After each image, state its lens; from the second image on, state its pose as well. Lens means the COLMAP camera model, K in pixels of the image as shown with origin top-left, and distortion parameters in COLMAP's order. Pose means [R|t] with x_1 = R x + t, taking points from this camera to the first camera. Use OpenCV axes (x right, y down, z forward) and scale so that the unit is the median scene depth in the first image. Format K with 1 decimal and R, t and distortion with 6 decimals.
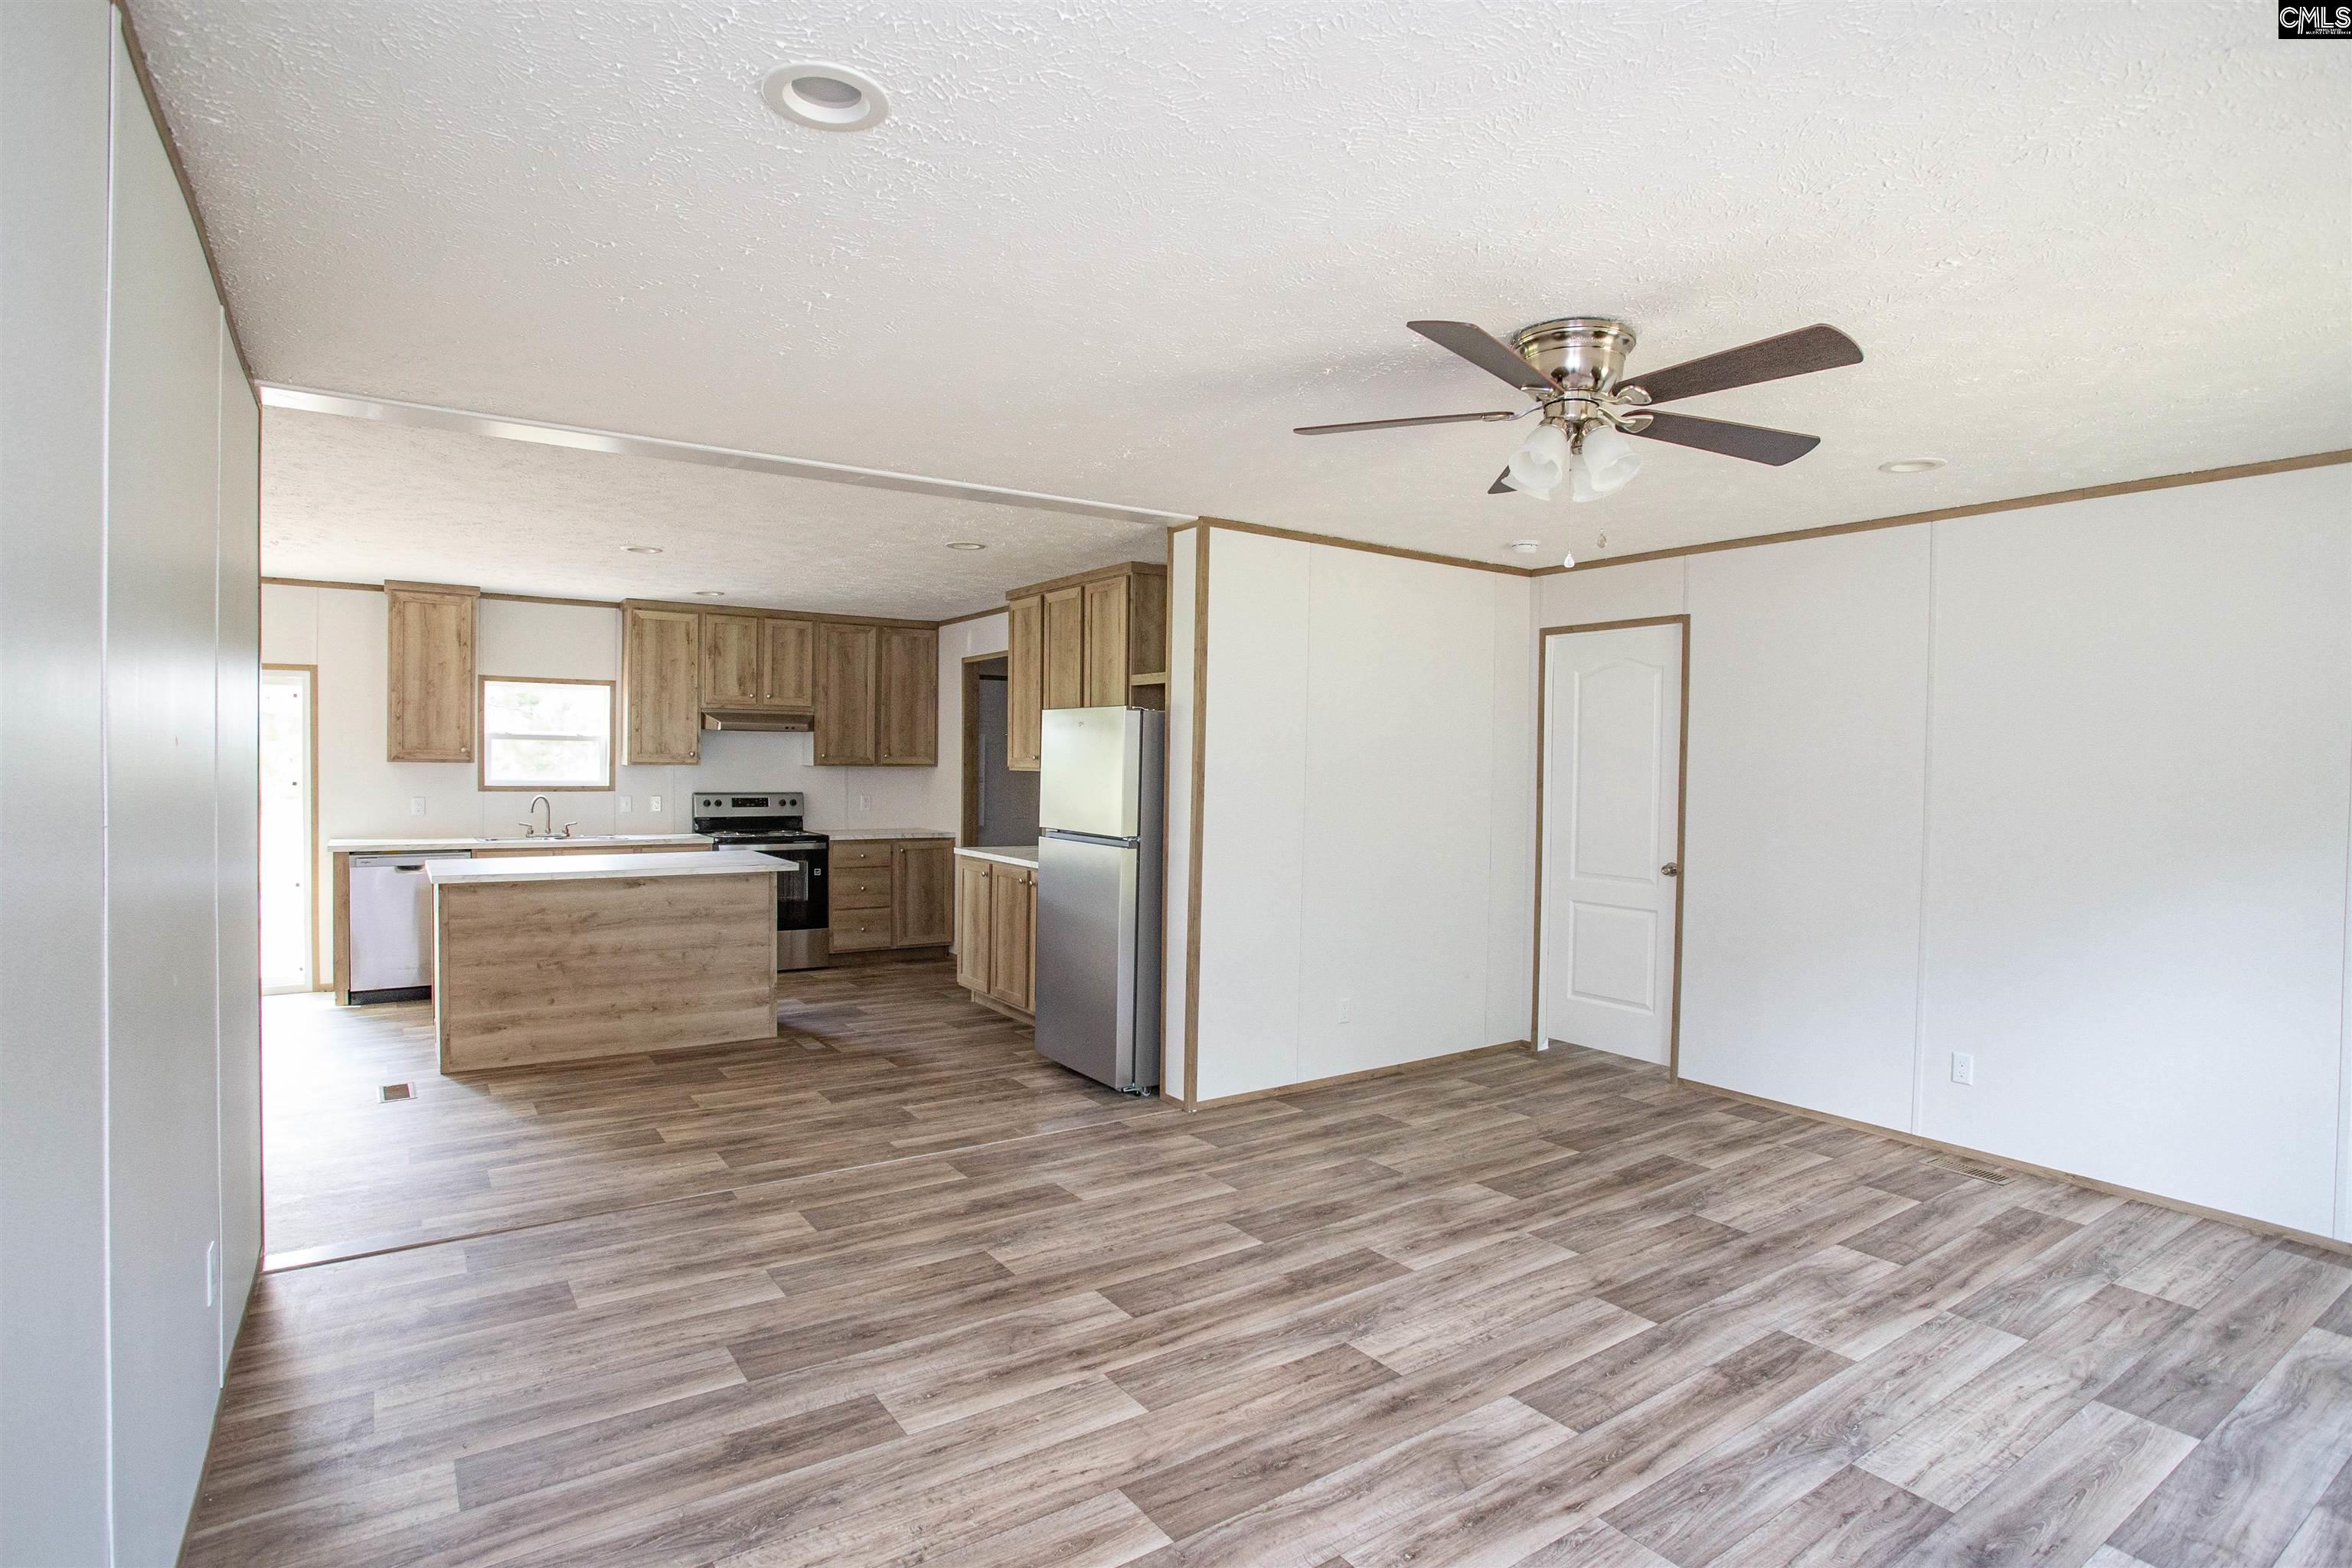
lens RADIAL K [[1170.5, 0, 1173.3], [0, 1170.5, 792.8], [0, 0, 1]] dist [-0.052639, 0.020338]
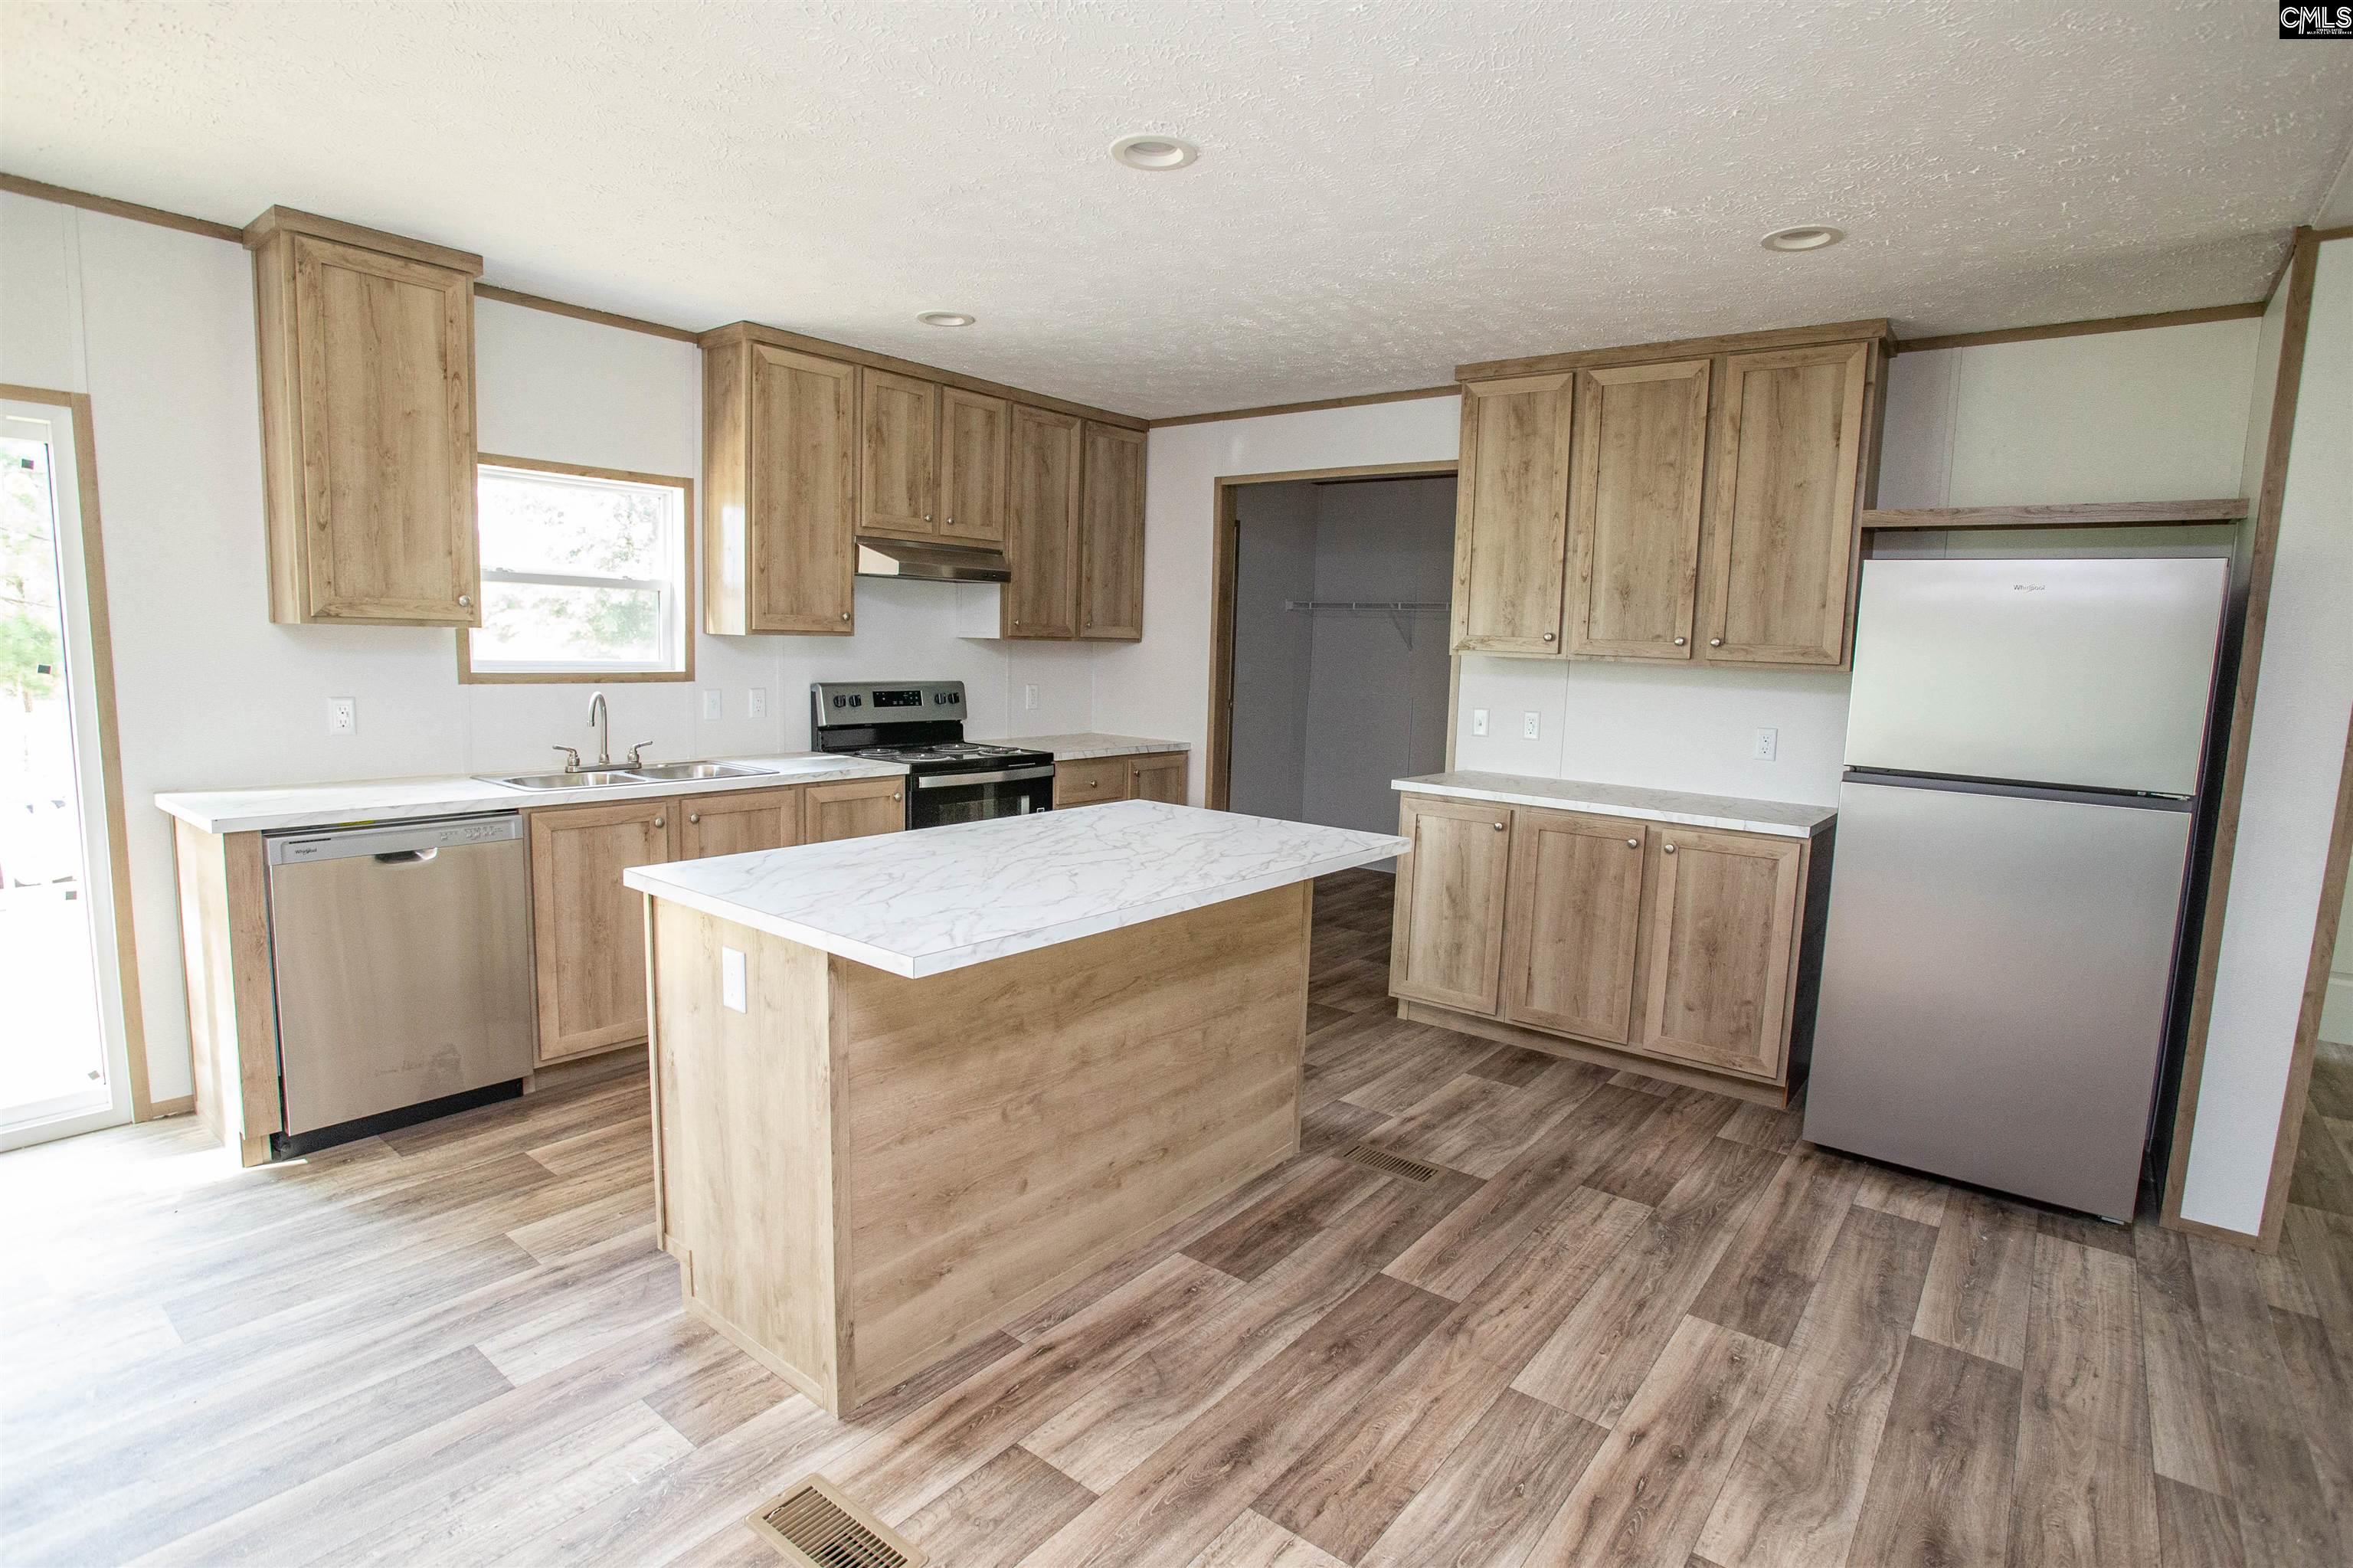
lens RADIAL K [[1171.0, 0, 1189.9], [0, 1171.0, 767.9], [0, 0, 1]] dist [-0.052639, 0.020338]
pose [[0.953625, -0.018937, 0.300400, -0.984933], [-0.007910, 0.996098, 0.087903, -0.026133], [-0.300892, -0.086203, 0.949754, 0.931476]]
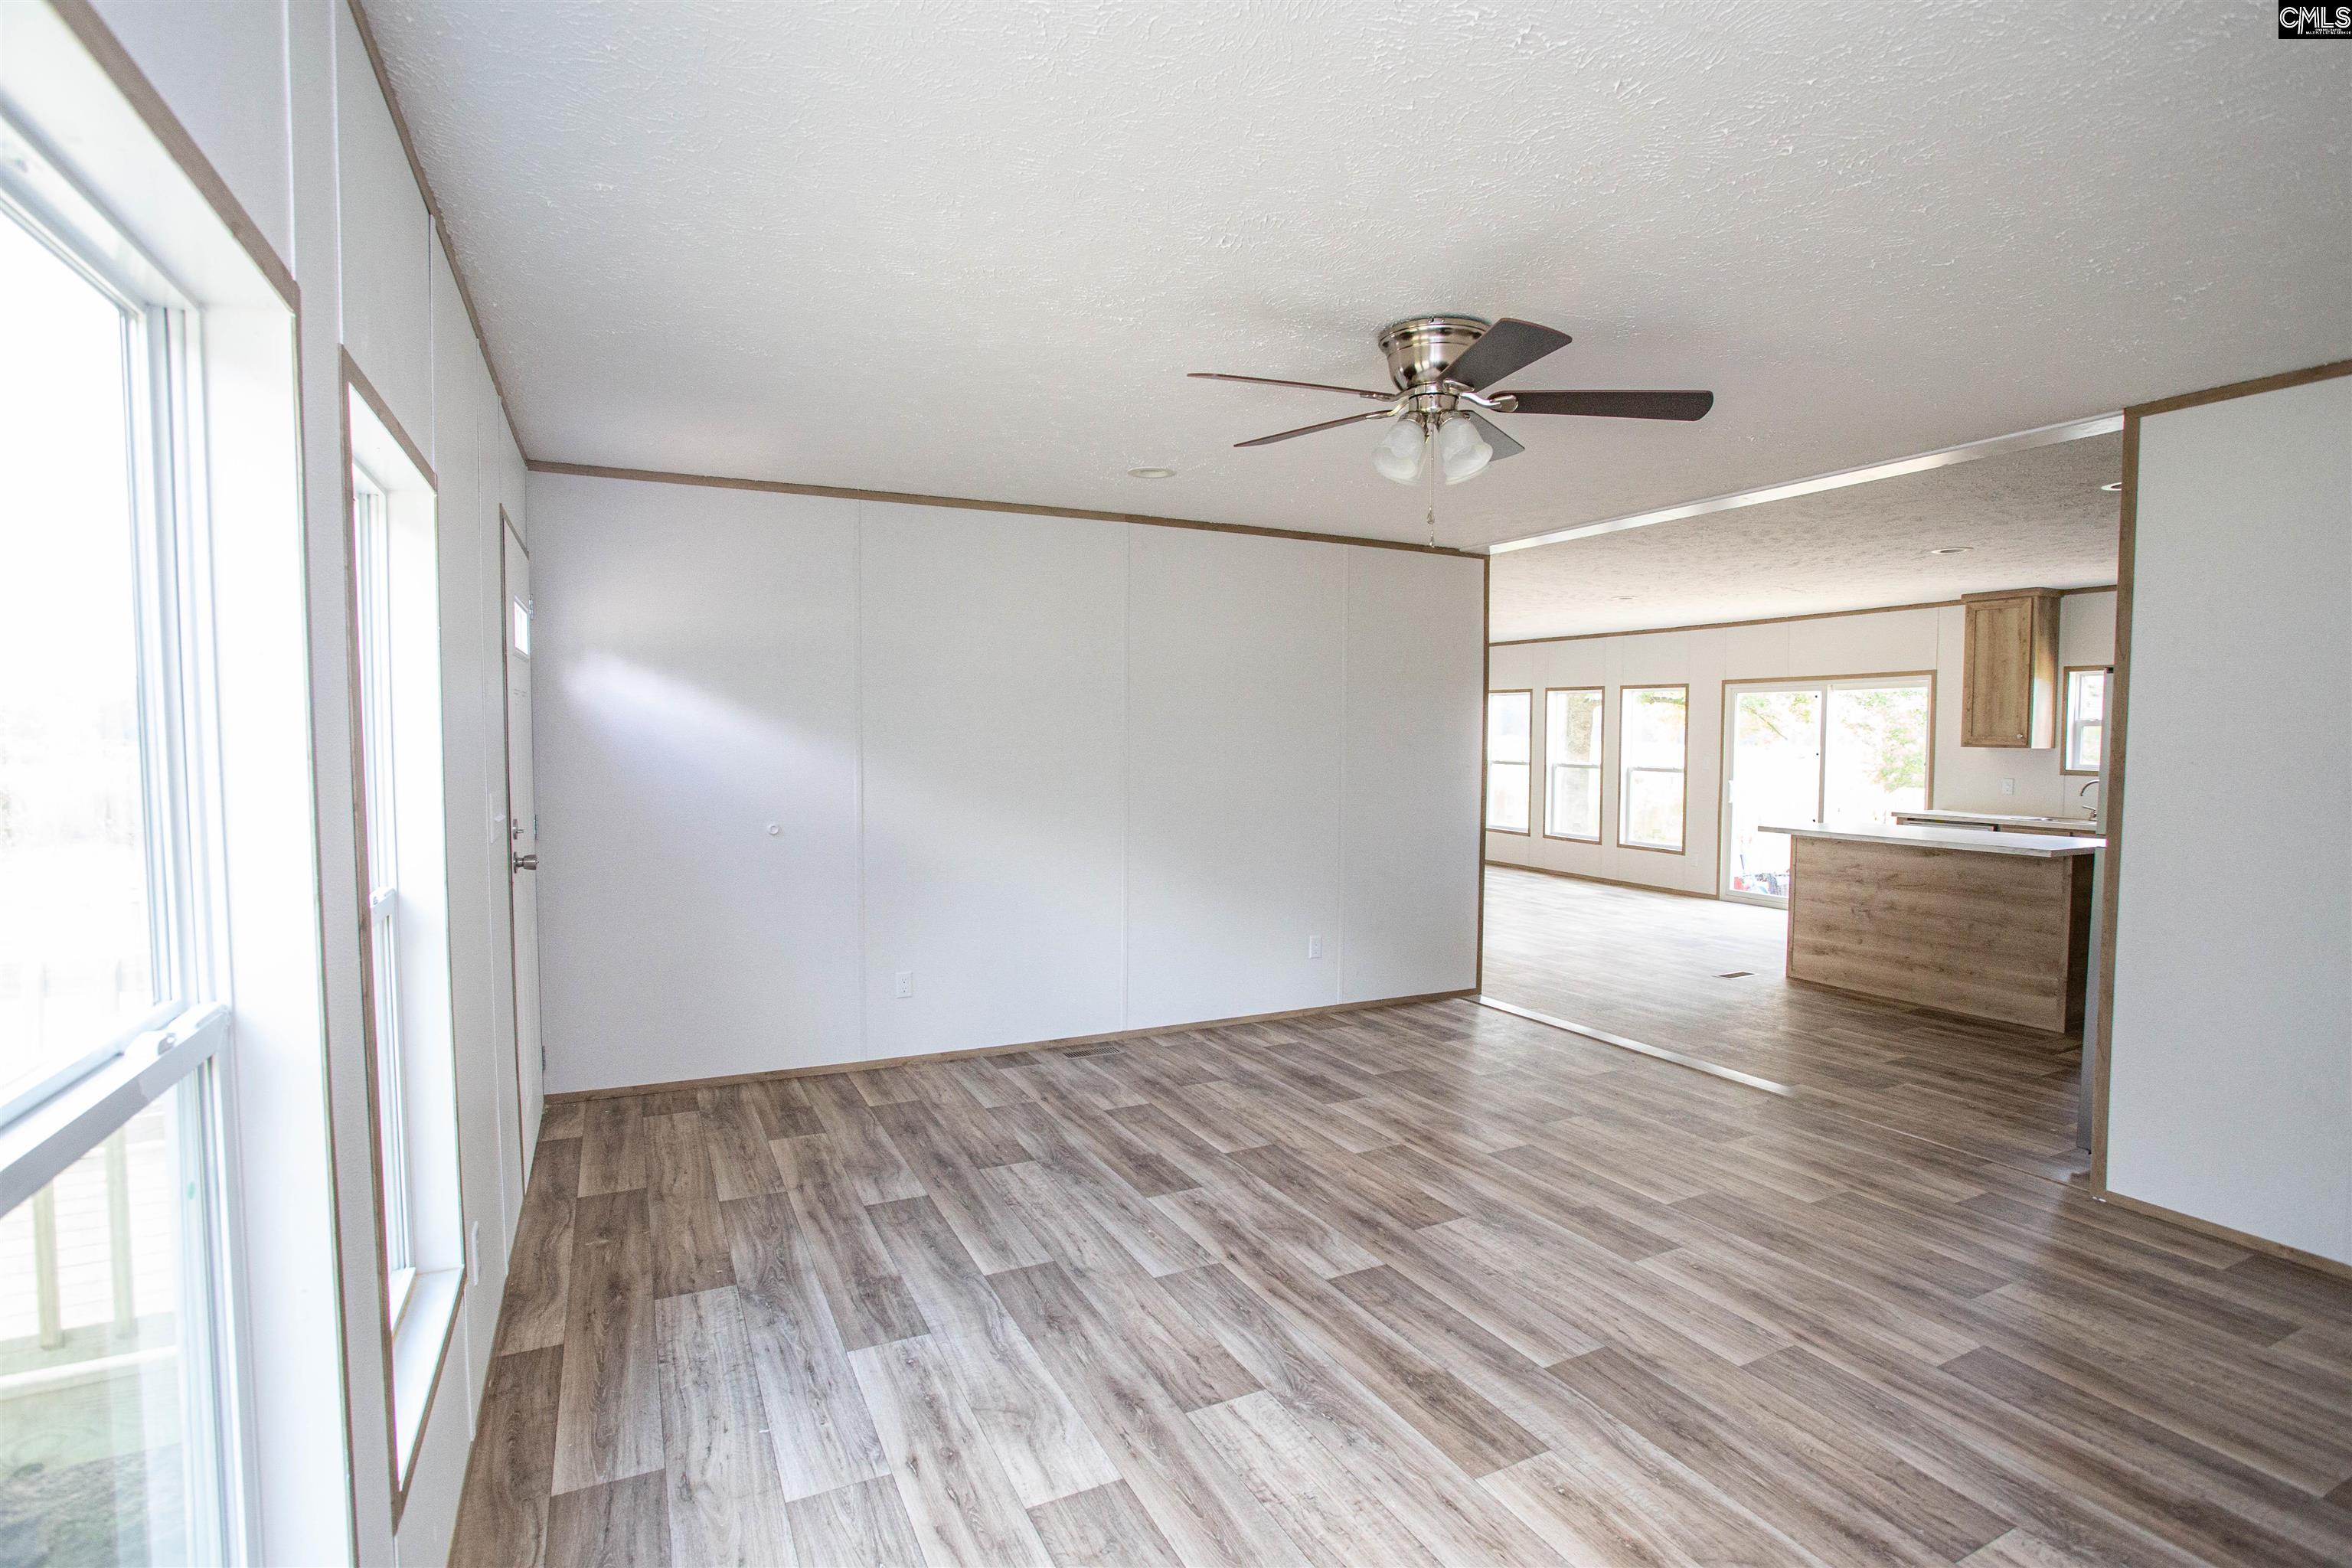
lens RADIAL K [[1144.8, 0, 1238.5], [0, 1144.8, 778.9], [0, 0, 1]] dist [-0.042505, 0.014453]
pose [[-0.101845, 0.020075, -0.994598, 1.144461], [-0.030403, 0.999267, 0.023282, 0.003621], [0.994336, 0.032610, -0.101160, 0.749659]]
